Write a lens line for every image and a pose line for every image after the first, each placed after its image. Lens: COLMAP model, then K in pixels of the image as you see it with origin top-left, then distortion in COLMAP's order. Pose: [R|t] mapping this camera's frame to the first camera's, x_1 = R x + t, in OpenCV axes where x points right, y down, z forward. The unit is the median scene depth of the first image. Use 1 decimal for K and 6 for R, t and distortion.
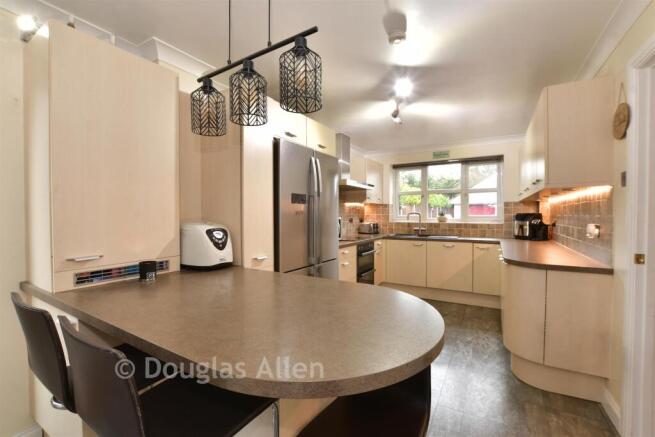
lens RADIAL K [[289.1, 0, 327.5], [0, 289.1, 218.5], [0, 0, 1]] dist [-0.019917, 0.000587]
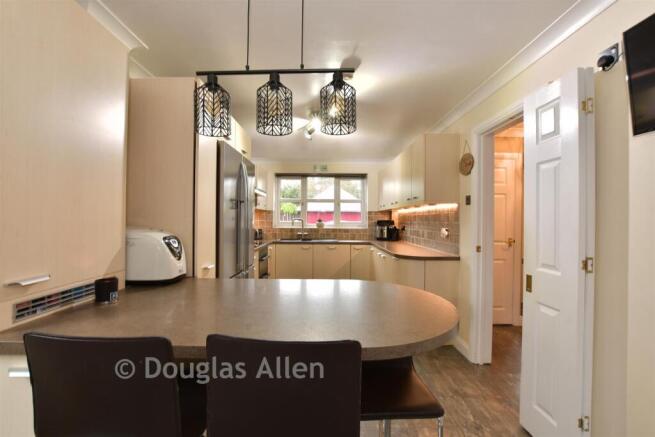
lens RADIAL K [[289.1, 0, 327.5], [0, 289.1, 218.5], [0, 0, 1]] dist [-0.019917, 0.000587]
pose [[0.856935, 0.010790, 0.515312, -0.226553], [-0.000973, 0.999813, -0.019318, -0.001201], [-0.515424, 0.016053, 0.856785, 0.004603]]
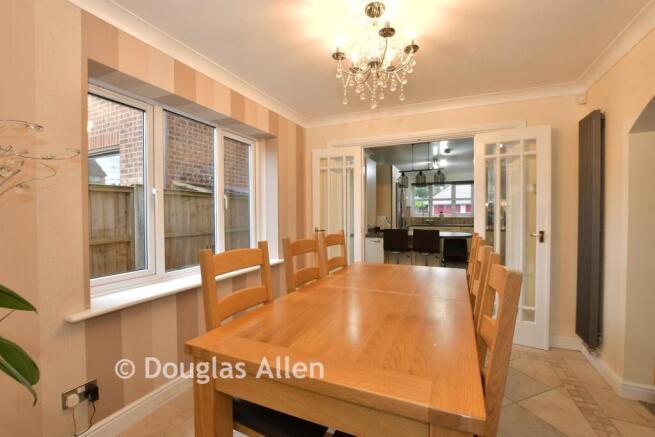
lens RADIAL K [[289.1, 0, 327.5], [0, 289.1, 218.5], [0, 0, 1]] dist [-0.019917, 0.000587]
pose [[0.993413, -0.007185, 0.114361, -0.675377], [0.006900, 0.999972, 0.002888, 0.018161], [-0.114378, -0.002080, 0.993435, -0.915054]]
